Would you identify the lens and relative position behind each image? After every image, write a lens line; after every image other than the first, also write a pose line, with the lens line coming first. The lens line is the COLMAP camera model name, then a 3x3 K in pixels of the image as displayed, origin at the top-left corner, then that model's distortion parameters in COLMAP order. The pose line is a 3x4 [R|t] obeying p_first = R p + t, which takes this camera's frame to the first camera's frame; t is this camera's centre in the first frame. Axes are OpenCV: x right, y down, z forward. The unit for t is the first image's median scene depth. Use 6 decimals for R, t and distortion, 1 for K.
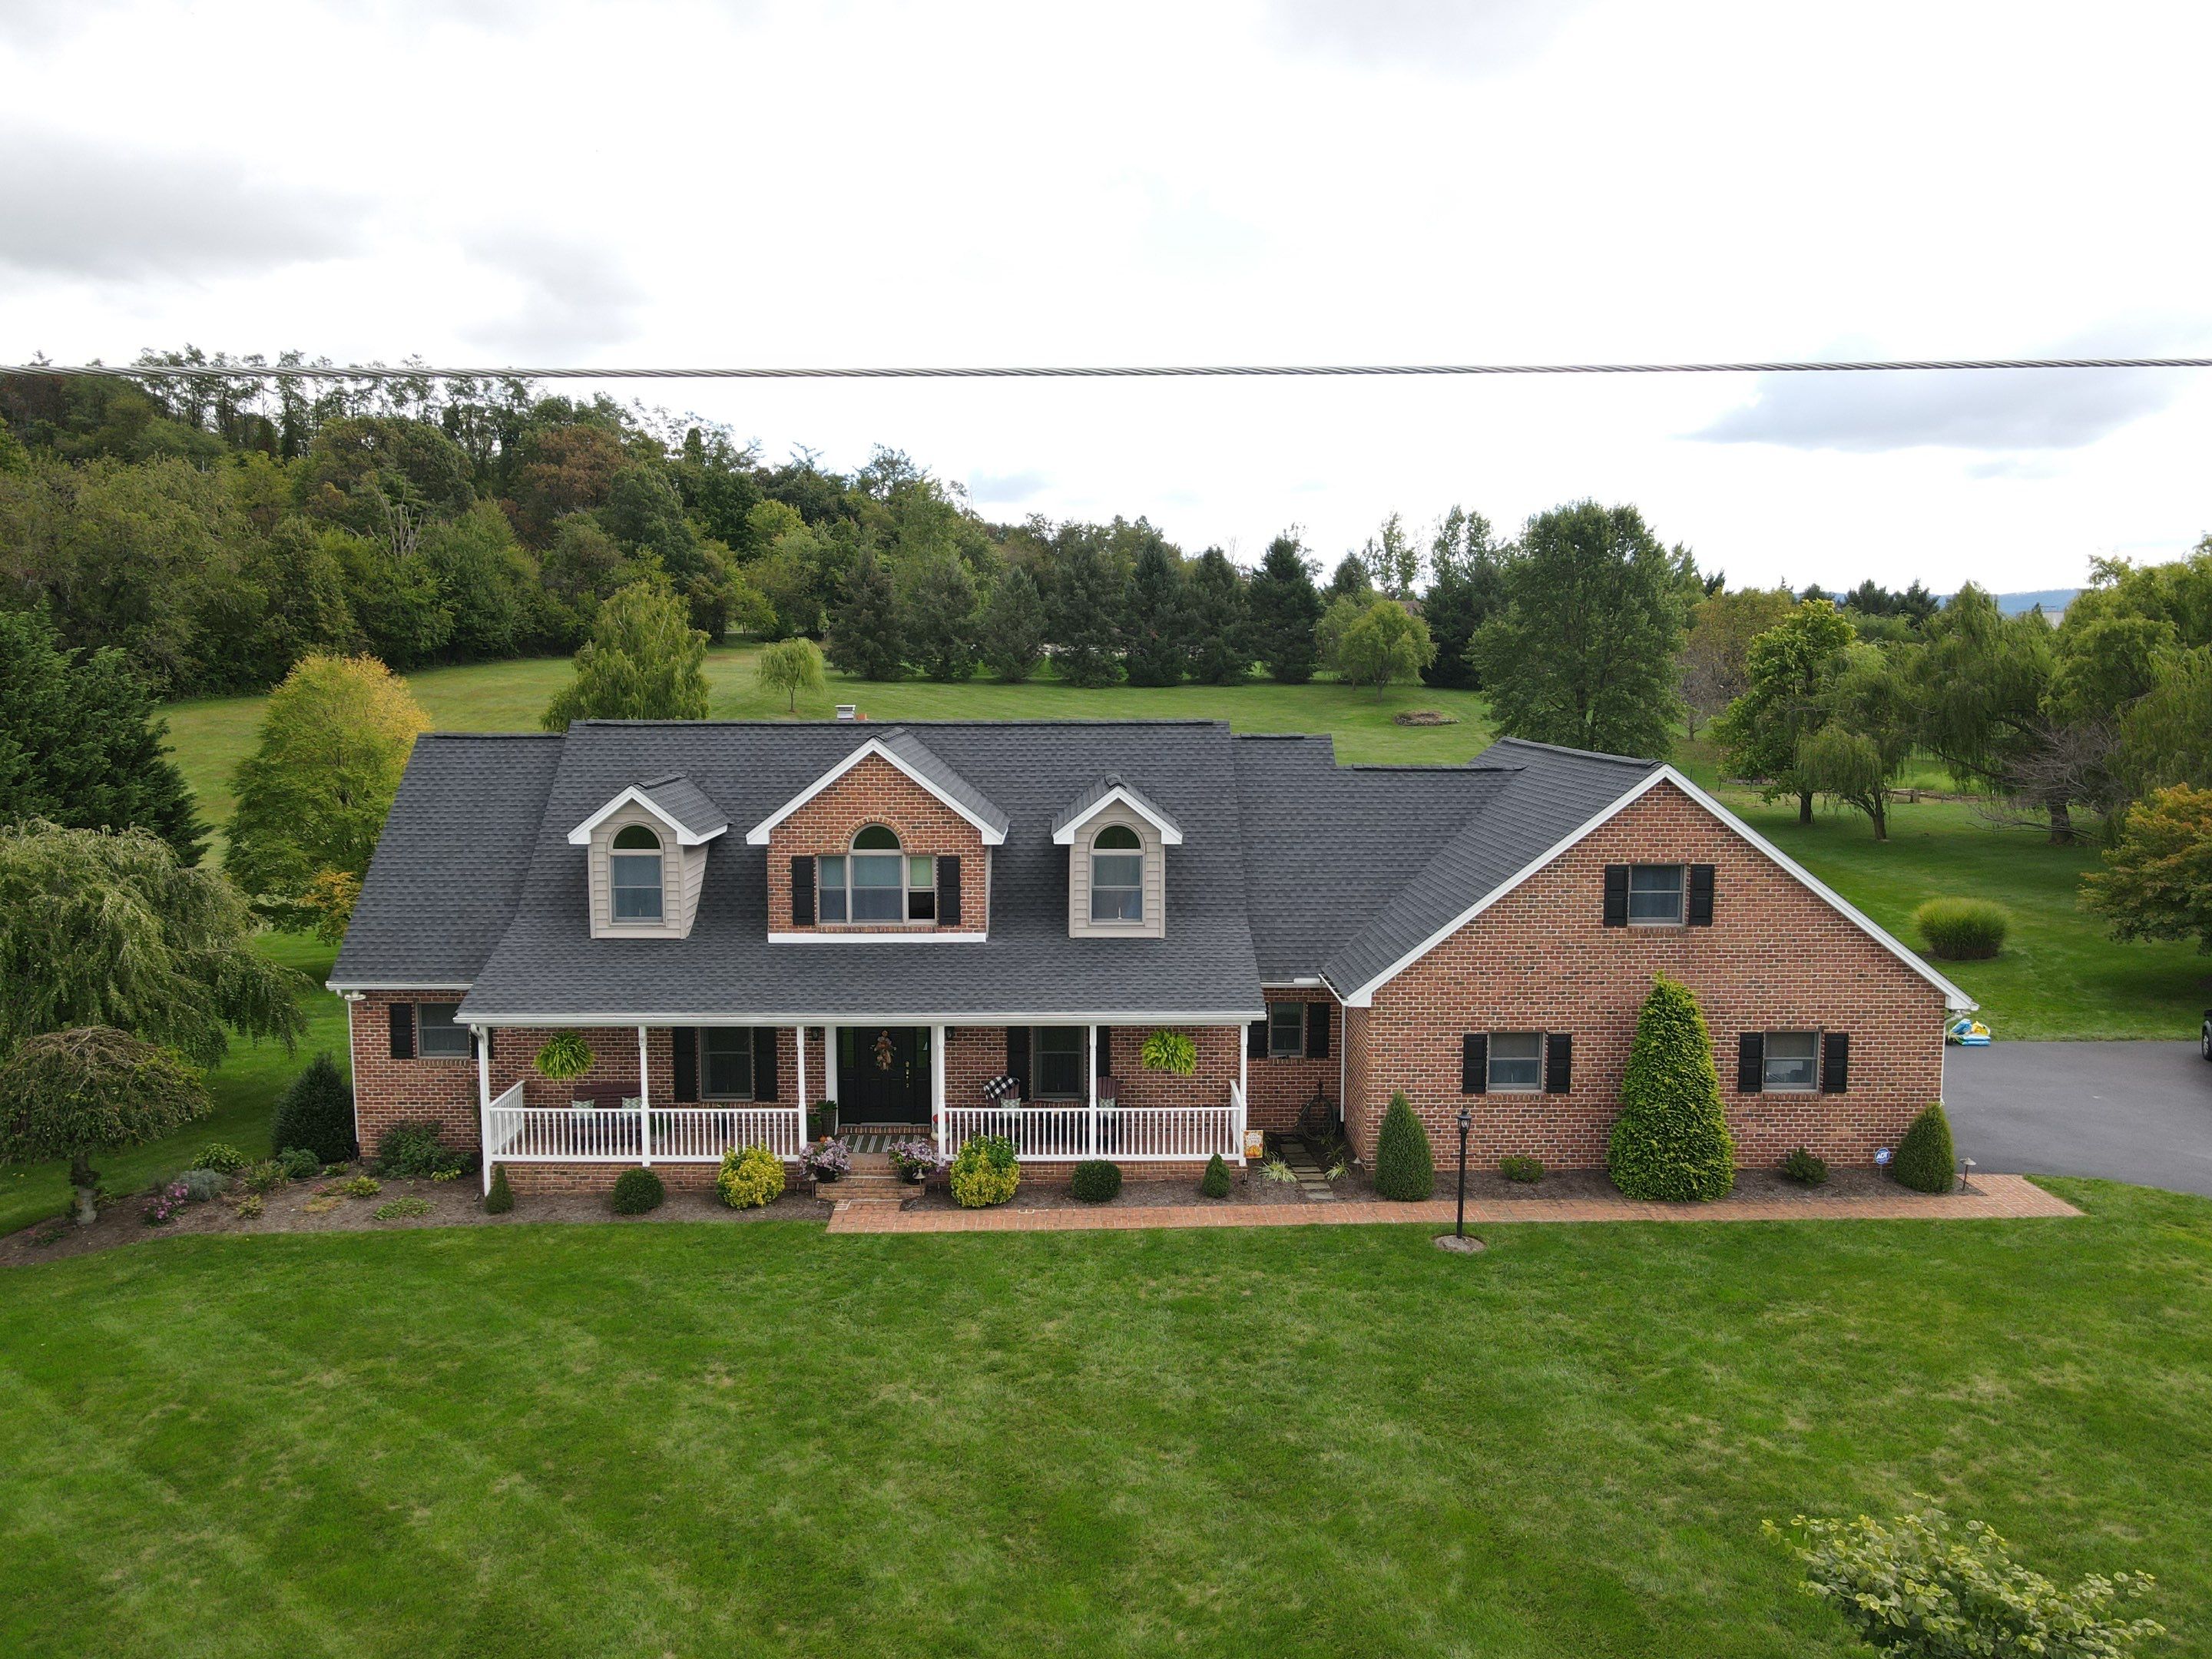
lens RADIAL K [[1622.5, 0, 1101.1], [0, 1622.5, 826.7], [0, 0, 1]] dist [0.005440, 0.020619]
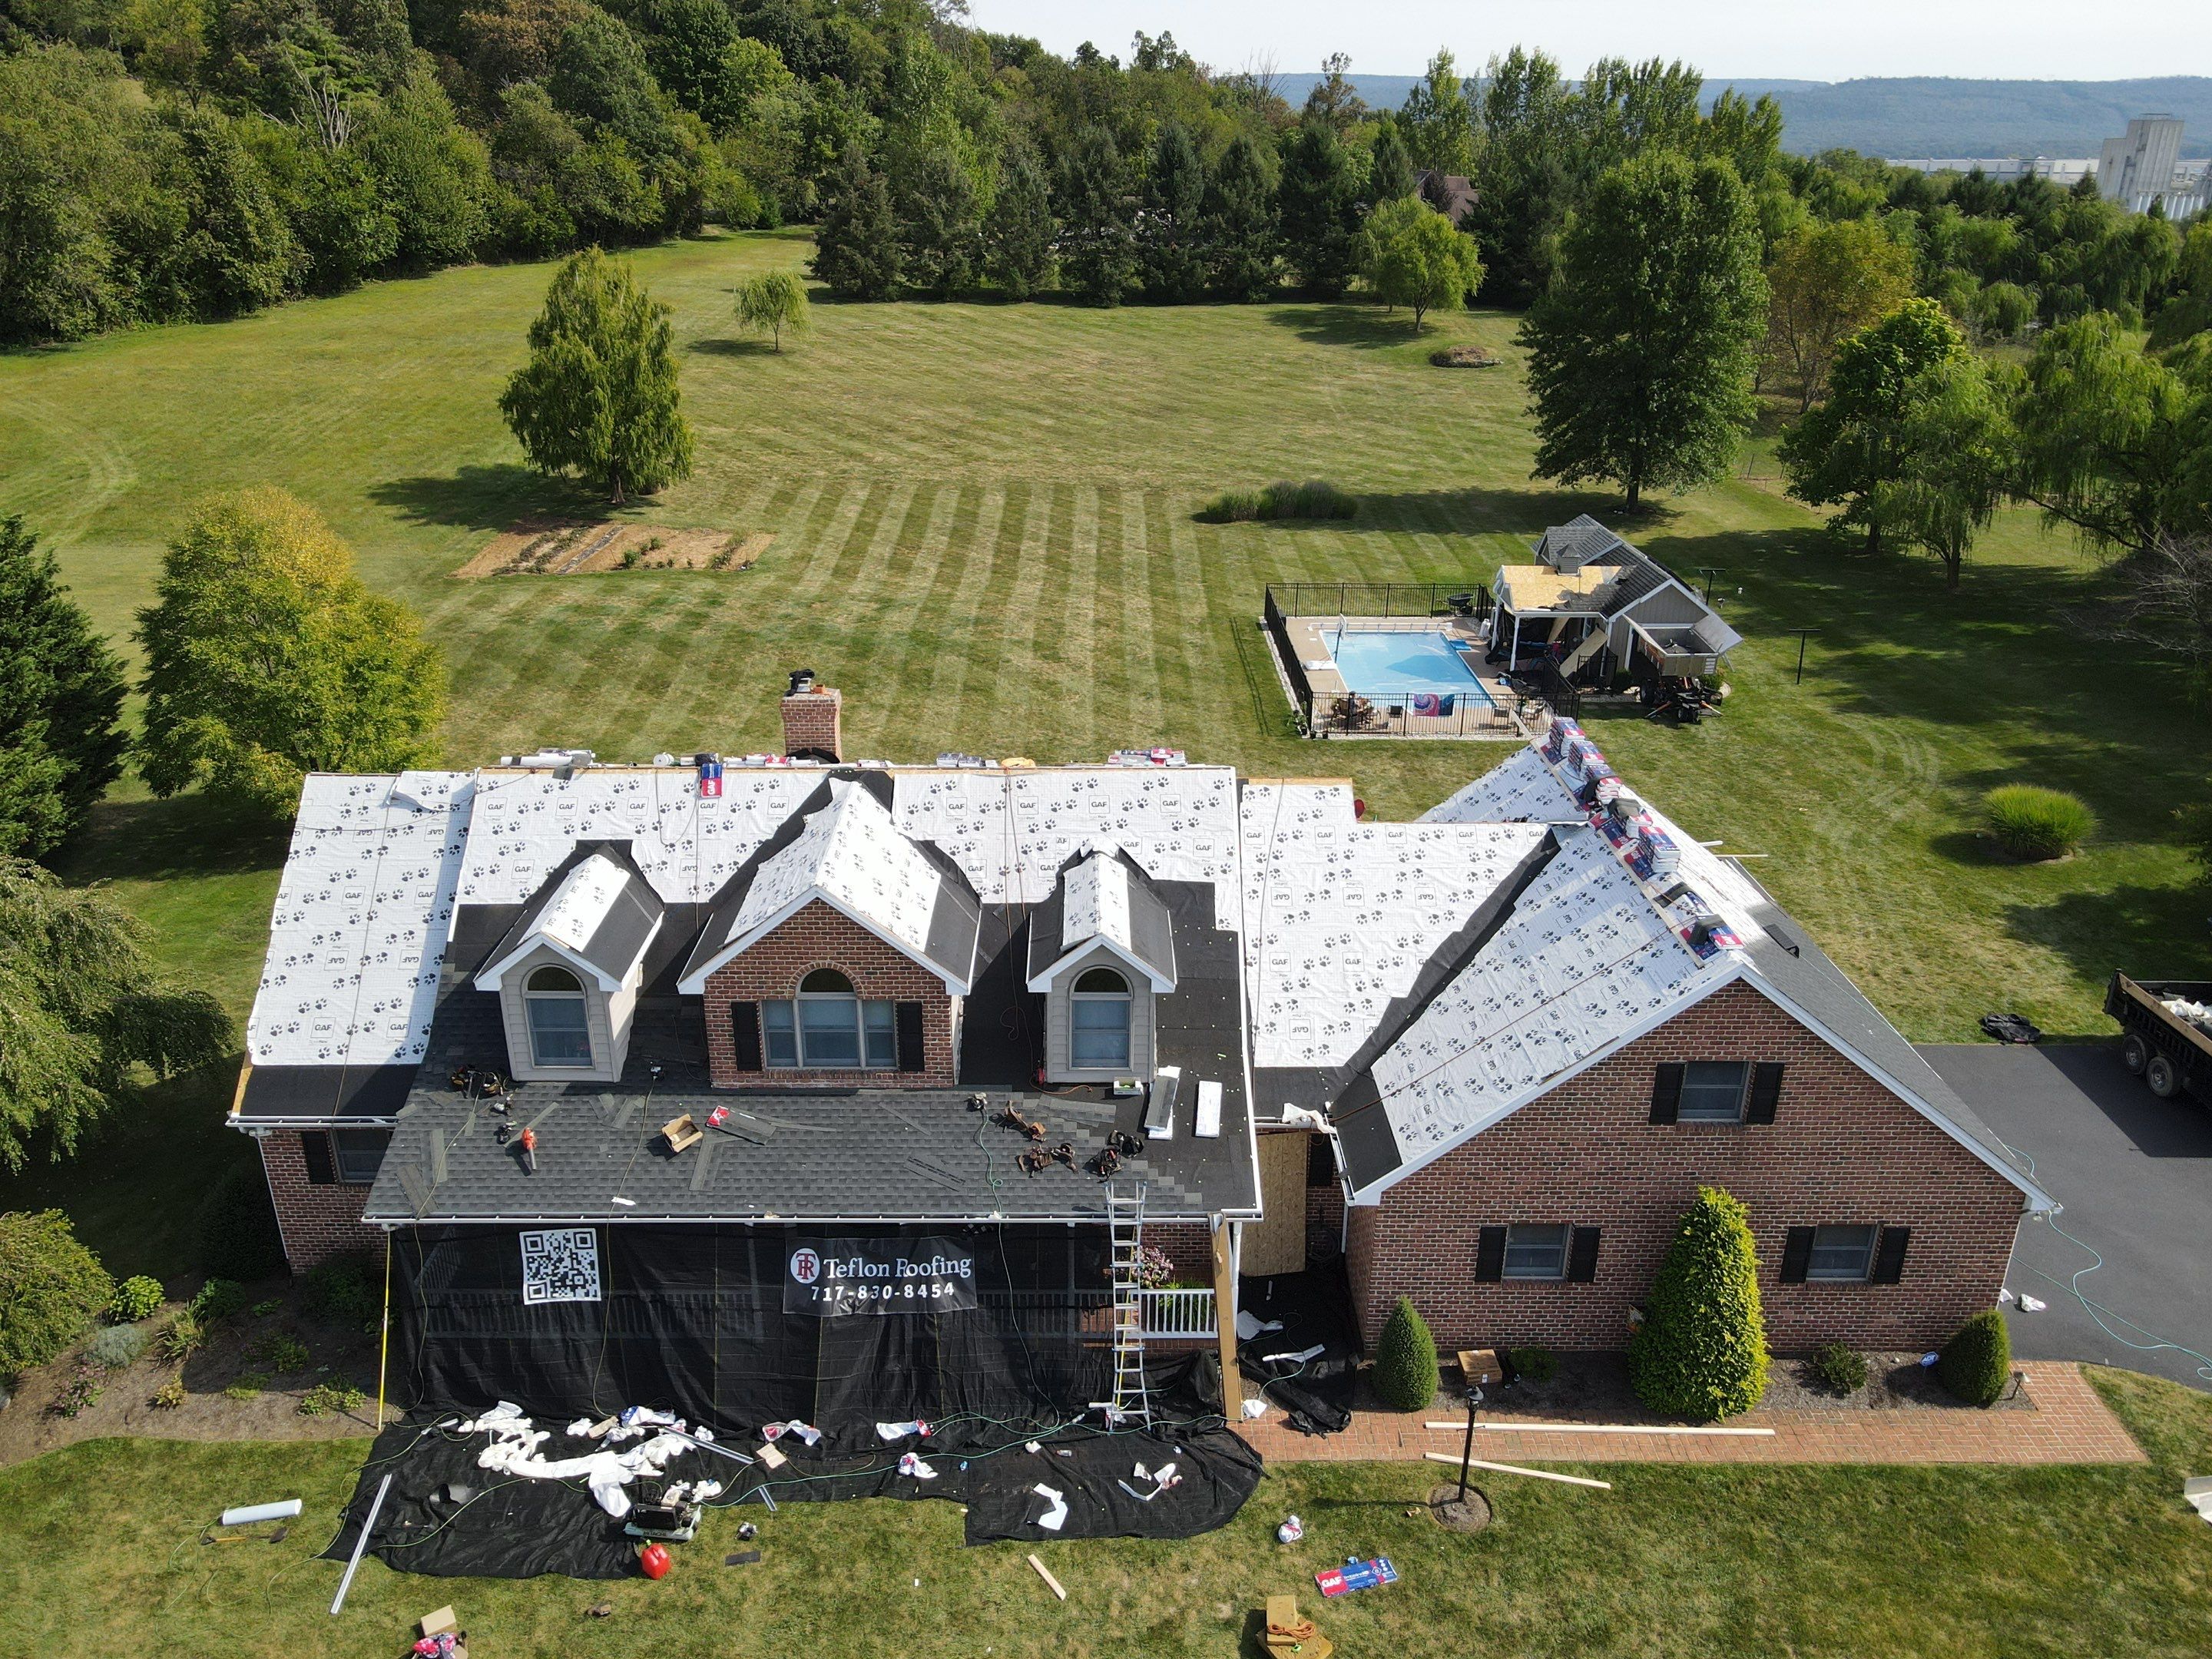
lens RADIAL K [[1622.5, 0, 1102.0], [0, 1622.5, 826.2], [0, 0, 1]] dist [0.005440, 0.020619]
pose [[0.999931, 0.007714, -0.008870, 0.017724], [-0.004860, 0.958334, 0.285607, -0.324066], [0.010704, -0.285544, 0.958306, 0.185380]]
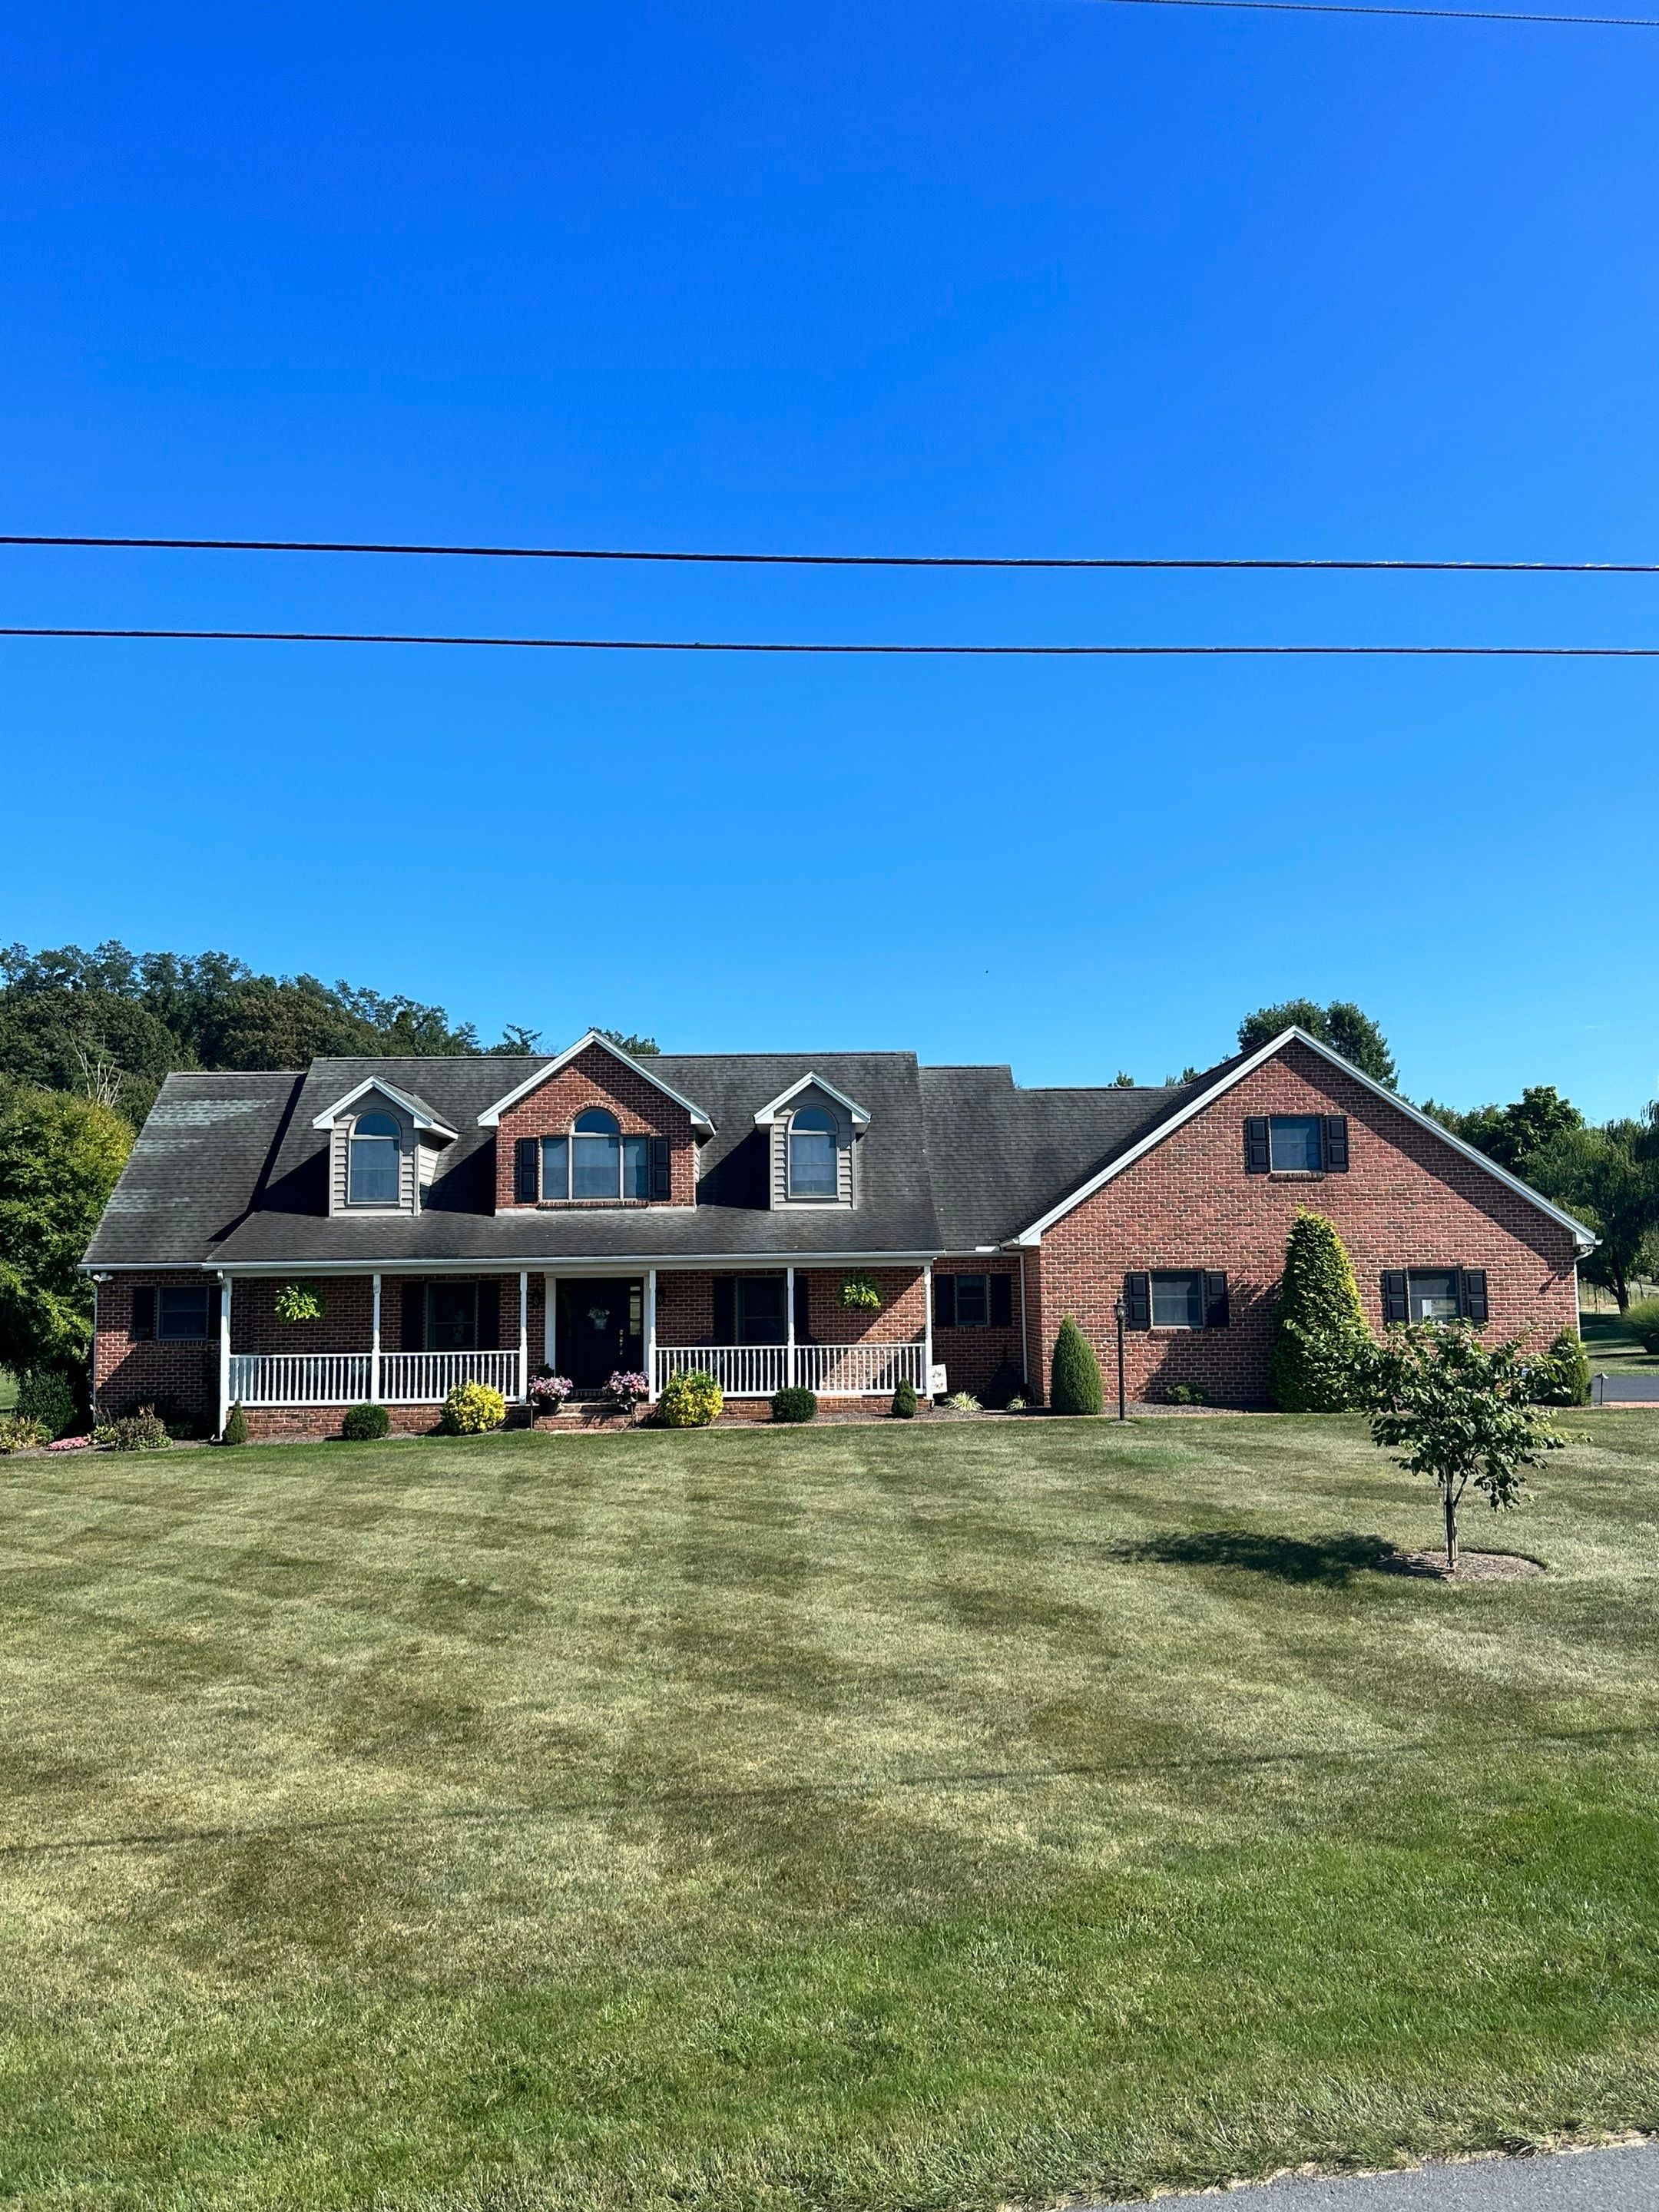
lens RADIAL K [[1756.4, 0, 838.0], [0, 1756.4, 1114.1], [0, 0, 1]] dist [0.128950, -0.150161]
pose [[0.999886, -0.014668, 0.003569, 0.023508], [0.015084, 0.980169, -0.197588, 0.241660], [-0.000600, 0.197619, 0.980279, -0.179990]]
